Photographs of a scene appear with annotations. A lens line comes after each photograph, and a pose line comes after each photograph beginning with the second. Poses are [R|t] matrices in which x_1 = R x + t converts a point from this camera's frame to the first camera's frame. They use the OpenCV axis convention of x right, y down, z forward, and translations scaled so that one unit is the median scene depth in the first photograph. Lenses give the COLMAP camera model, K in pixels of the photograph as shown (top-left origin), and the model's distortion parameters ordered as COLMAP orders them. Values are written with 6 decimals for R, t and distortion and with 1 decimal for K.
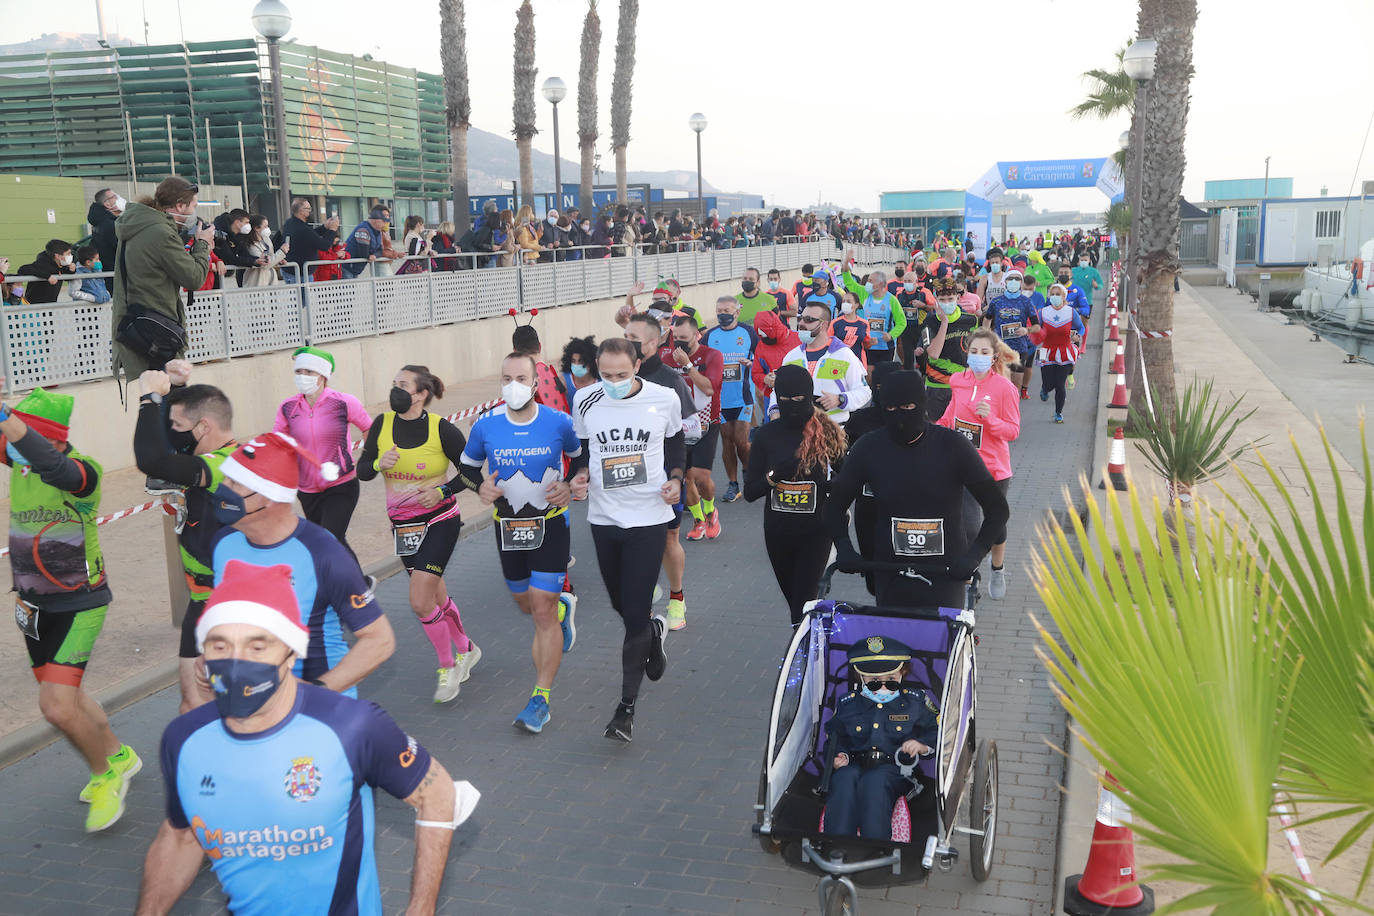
lens RADIAL K [[1208.3, 0, 696.6], [0, 1208.3, 461.1], [0, 0, 1]] dist [0.004068, 0.116771]
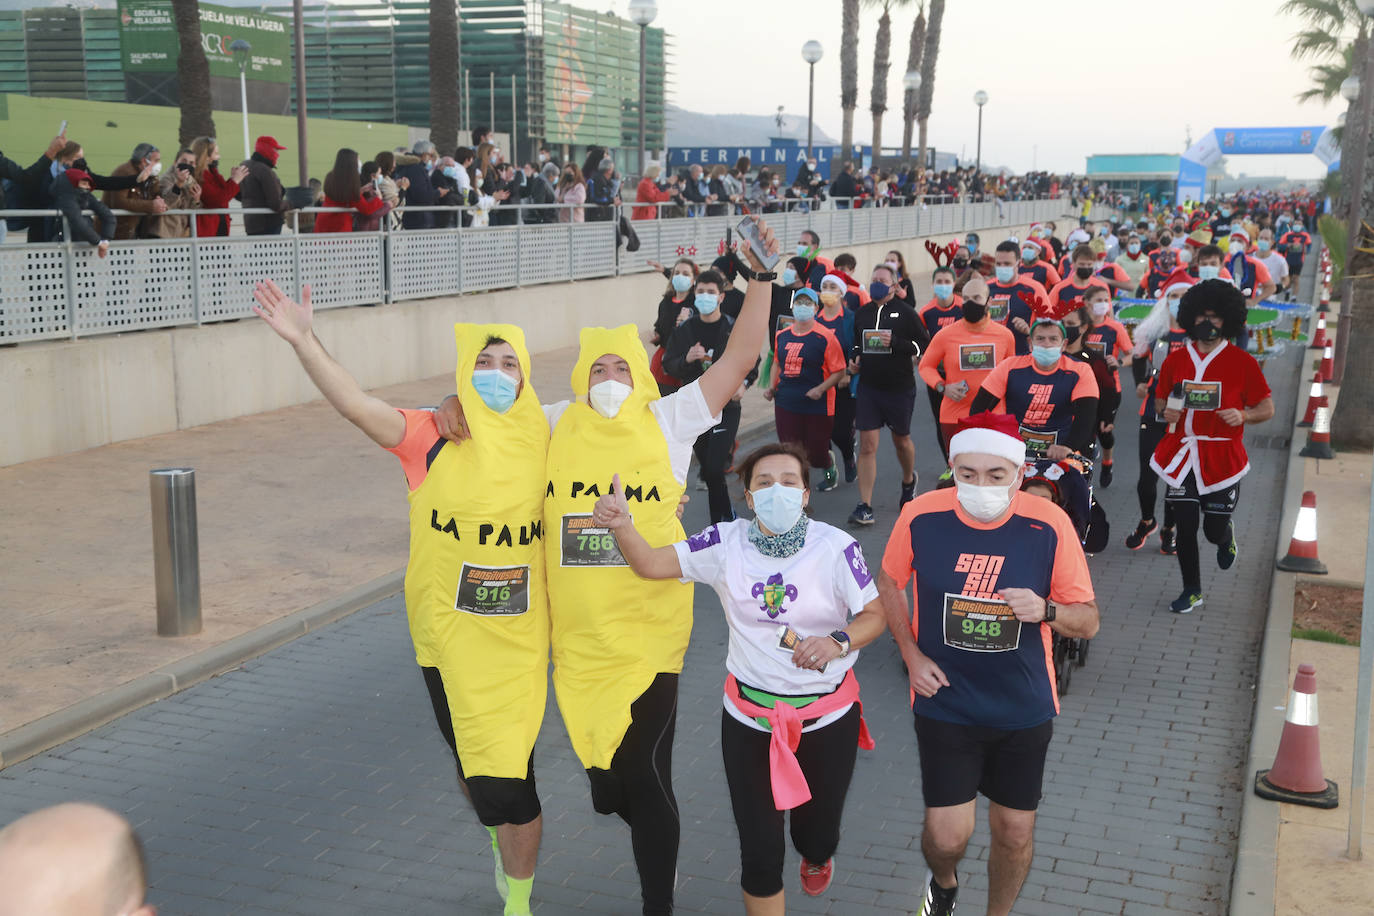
lens RADIAL K [[1556.8, 0, 687.0], [0, 1556.8, 458.0], [0, 0, 1]] dist [0.170617, -0.259070]
pose [[0.998248, 0.040785, -0.042866, -0.133548], [-0.041493, 0.999014, -0.015772, 0.075675], [0.042181, 0.017523, 0.998956, -0.375087]]
